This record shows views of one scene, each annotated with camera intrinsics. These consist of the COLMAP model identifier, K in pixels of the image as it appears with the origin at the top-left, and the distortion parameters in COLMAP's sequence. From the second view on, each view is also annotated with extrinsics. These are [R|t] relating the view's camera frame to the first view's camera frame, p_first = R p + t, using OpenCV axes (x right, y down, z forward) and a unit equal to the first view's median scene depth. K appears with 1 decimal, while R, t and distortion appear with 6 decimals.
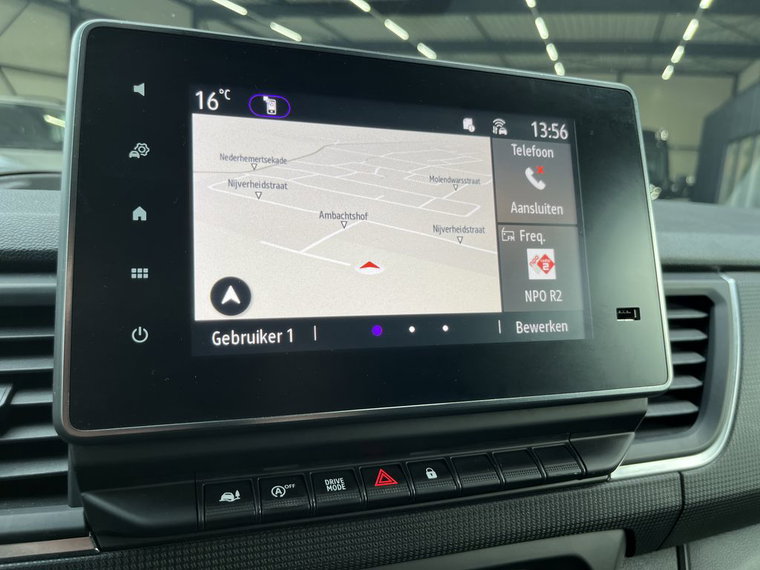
lens RADIAL K [[601.1, 0, 379.3], [0, 601.1, 285.3], [0, 0, 1]] dist [0.052673, -0.088817]
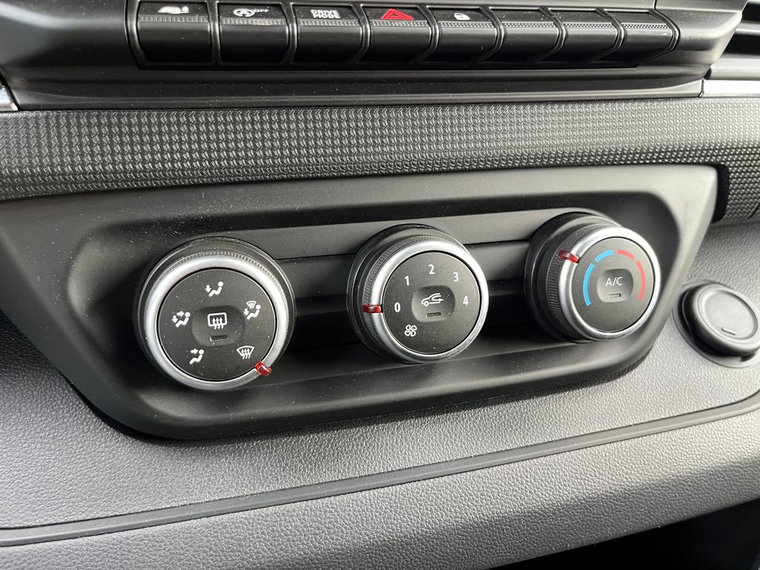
lens RADIAL K [[601.1, 0, 382.4], [0, 601.1, 284.2], [0, 0, 1]] dist [0.052673, -0.088817]
pose [[0.997142, -0.028676, -0.069900, 0.036341], [0.041511, 0.980955, 0.189748, 0.527753], [0.063128, -0.192107, 0.979341, 0.251049]]
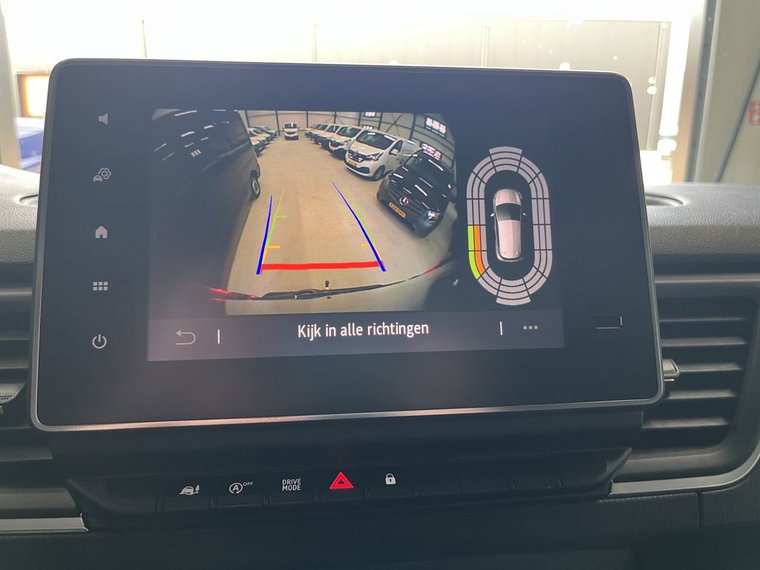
lens RADIAL K [[601.1, 0, 376.4], [0, 601.1, 285.3], [0, 0, 1]] dist [0.052673, -0.088817]
pose [[0.978663, -0.005759, -0.205391, 0.297004], [0.009096, 0.999841, 0.015311, -0.030531], [0.205270, -0.016853, 0.978560, 0.014371]]
